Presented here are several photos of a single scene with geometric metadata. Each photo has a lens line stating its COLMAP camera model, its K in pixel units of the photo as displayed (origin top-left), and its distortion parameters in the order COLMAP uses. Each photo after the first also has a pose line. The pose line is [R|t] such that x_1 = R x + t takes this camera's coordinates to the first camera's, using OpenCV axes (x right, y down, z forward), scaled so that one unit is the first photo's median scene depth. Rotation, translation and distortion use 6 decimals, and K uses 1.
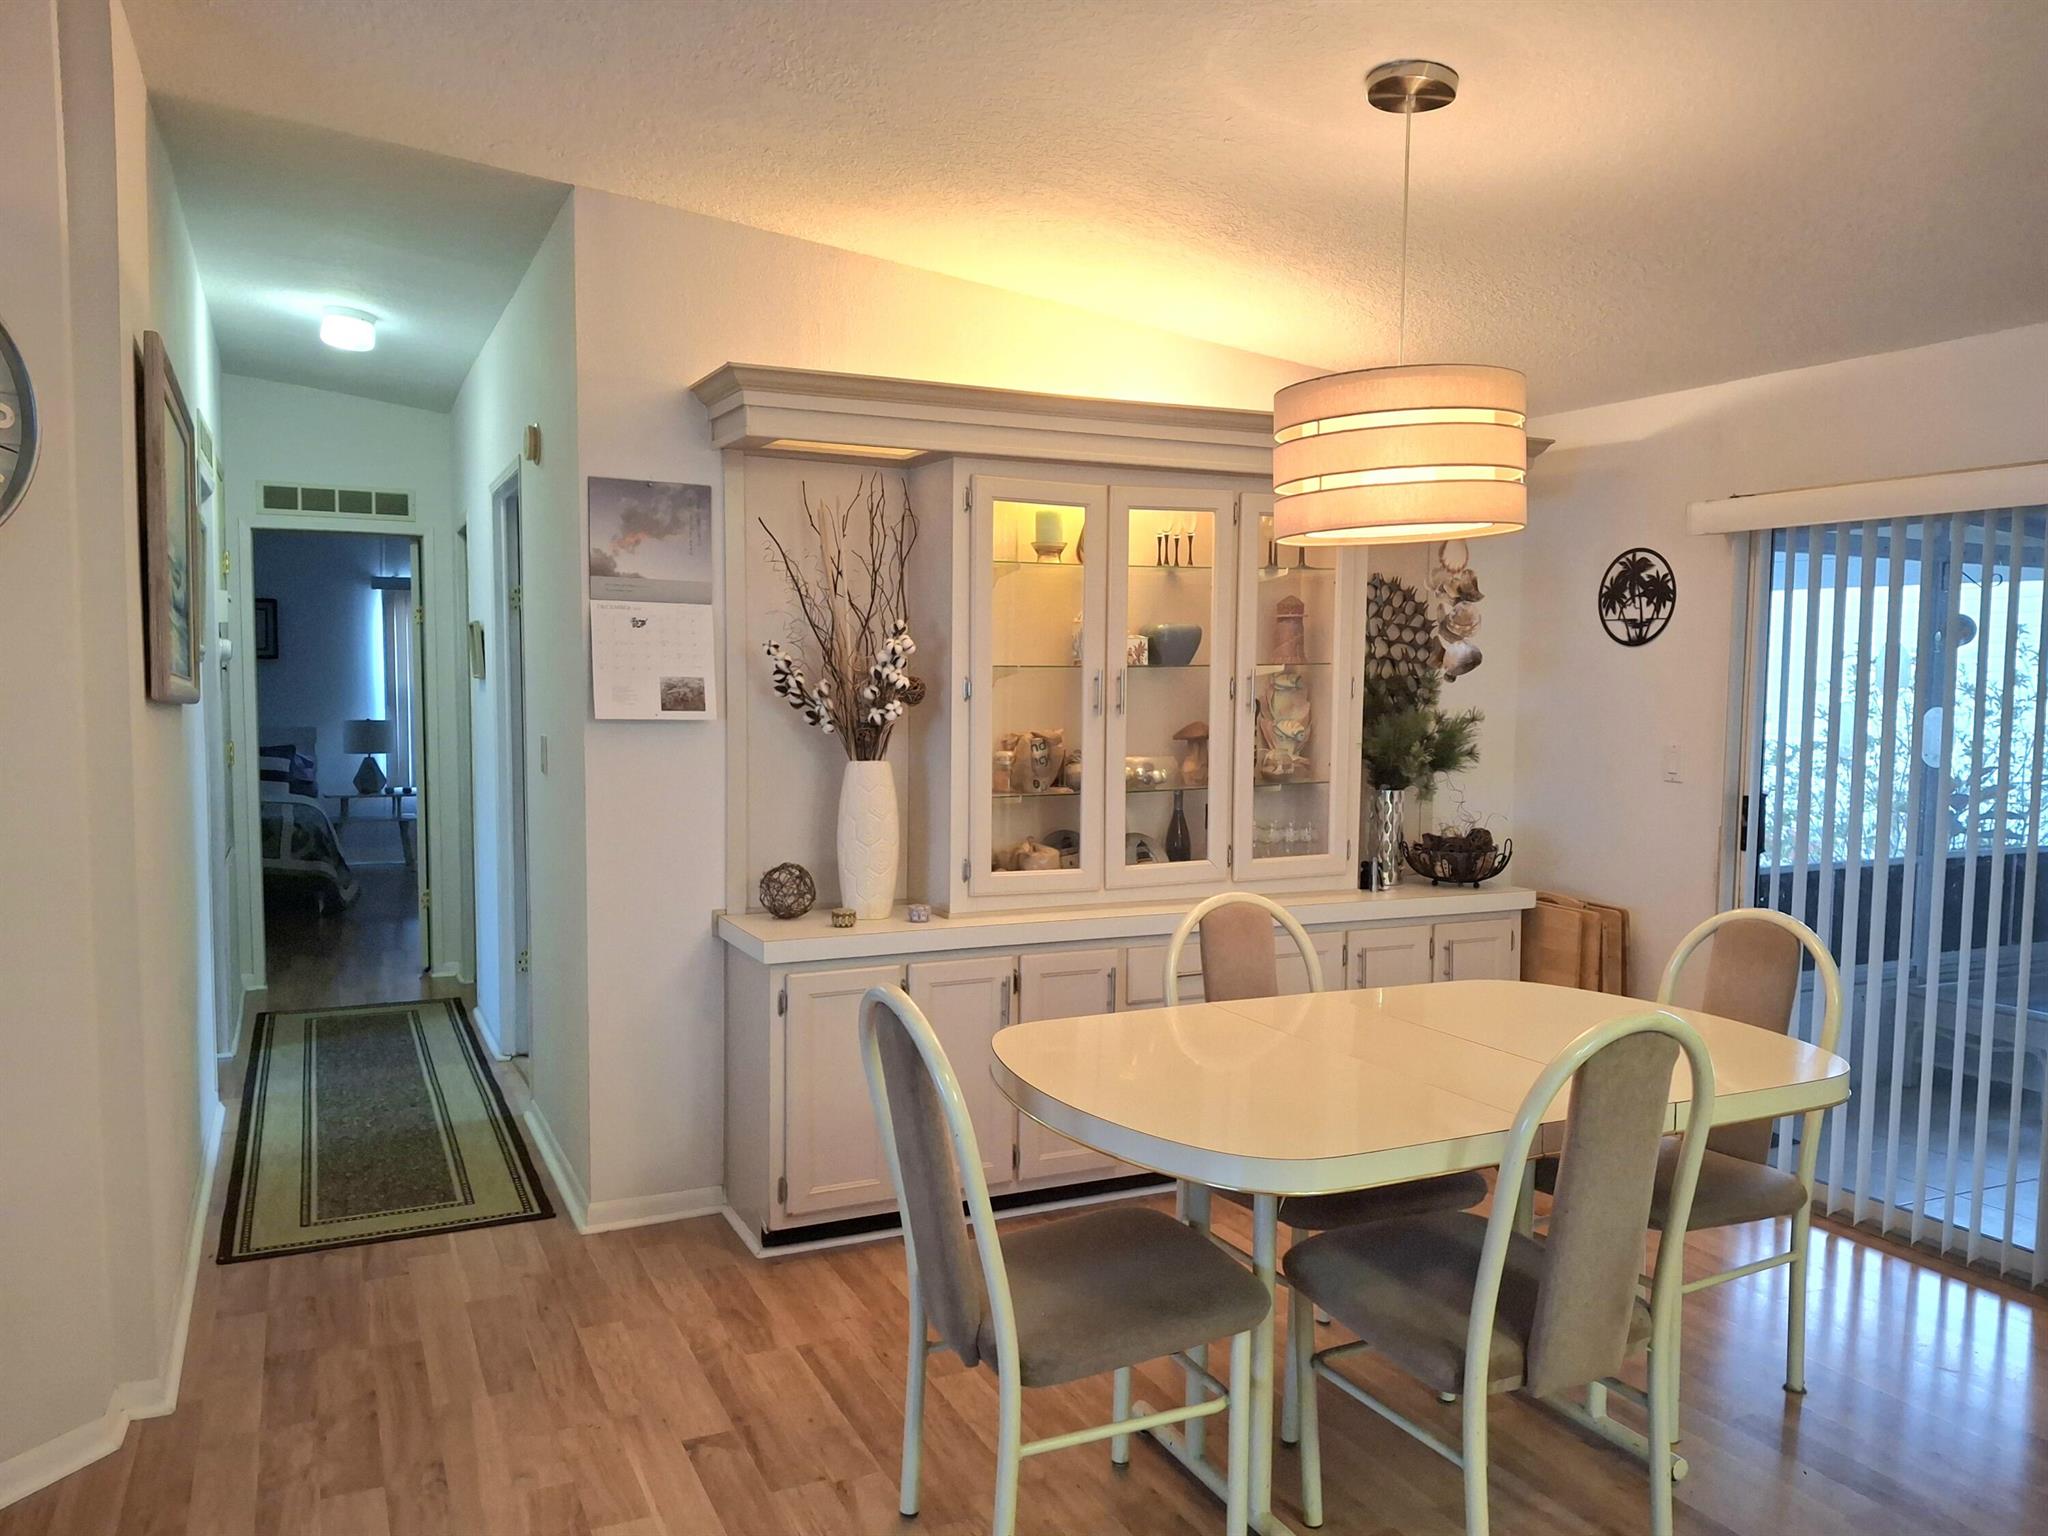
lens RADIAL K [[1539.0, 0, 1024.0], [0, 1539.0, 768.0], [0, 0, 1]] dist [0.101969, -0.136187]
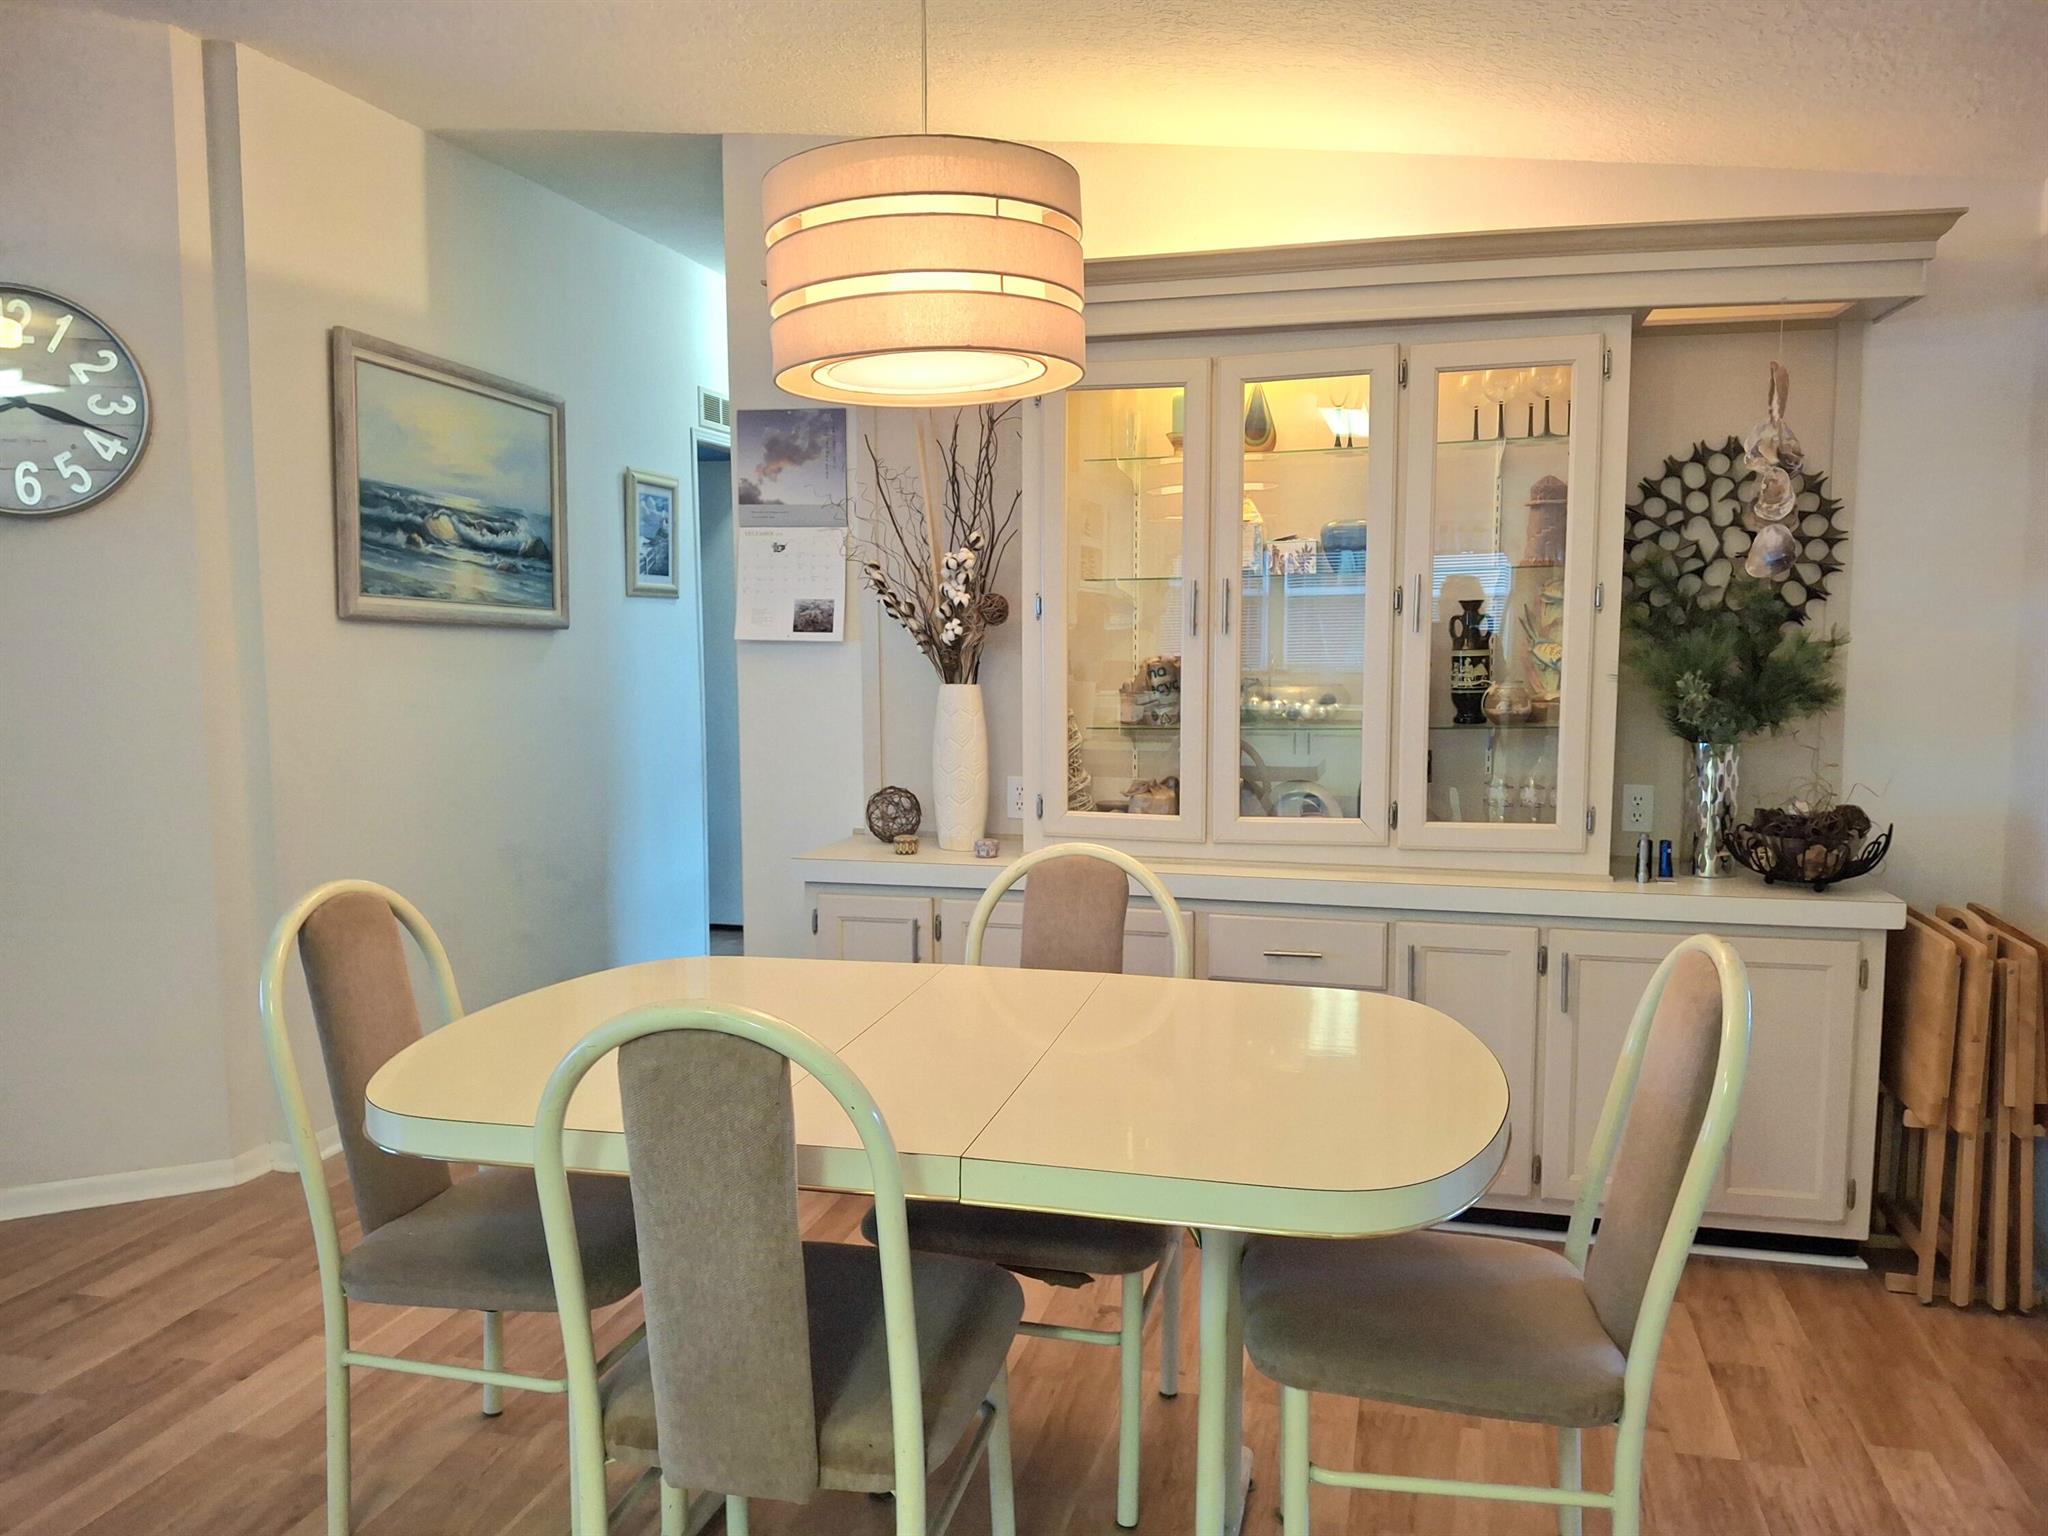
lens RADIAL K [[1539.0, 0, 1024.0], [0, 1539.0, 768.0], [0, 0, 1]] dist [0.101969, -0.136187]
pose [[0.760539, 0.050828, -0.647300, 0.542221], [-0.025970, 0.998515, 0.047893, 0.000367], [0.648773, -0.019614, 0.760729, 0.302936]]
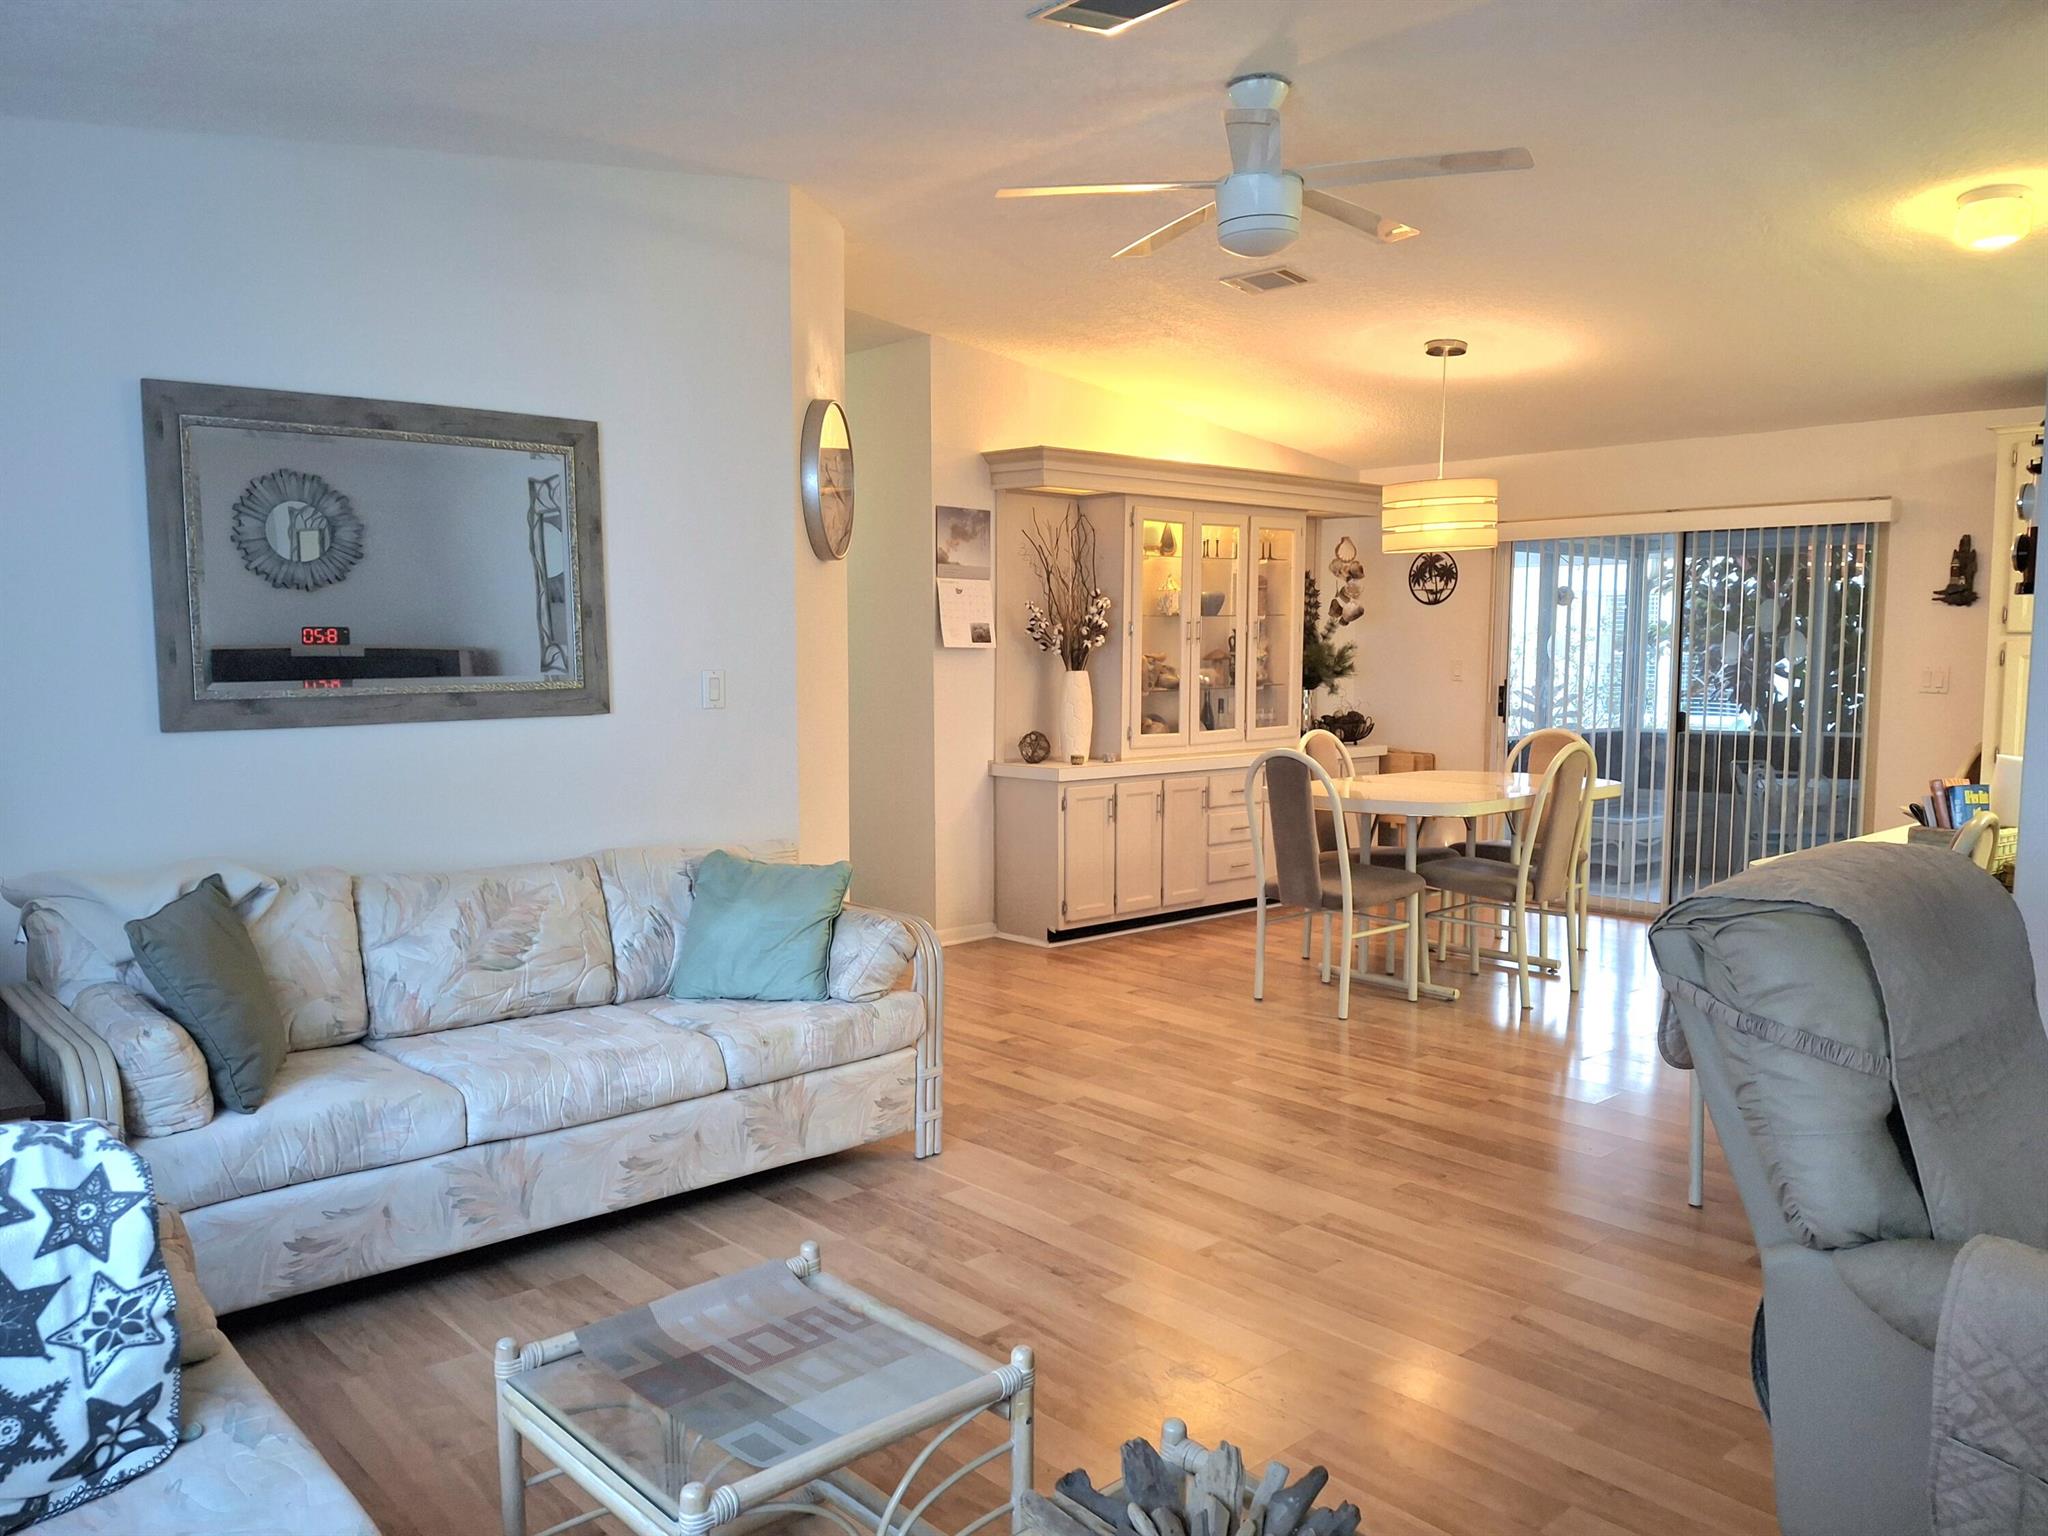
lens RADIAL K [[1539.0, 0, 1024.0], [0, 1539.0, 768.0], [0, 0, 1]] dist [0.101969, -0.136187]
pose [[0.955564, -0.031407, 0.293105, -0.666569], [0.025075, 0.999364, 0.025338, 0.058815], [-0.293715, -0.016862, 0.955744, -0.635836]]
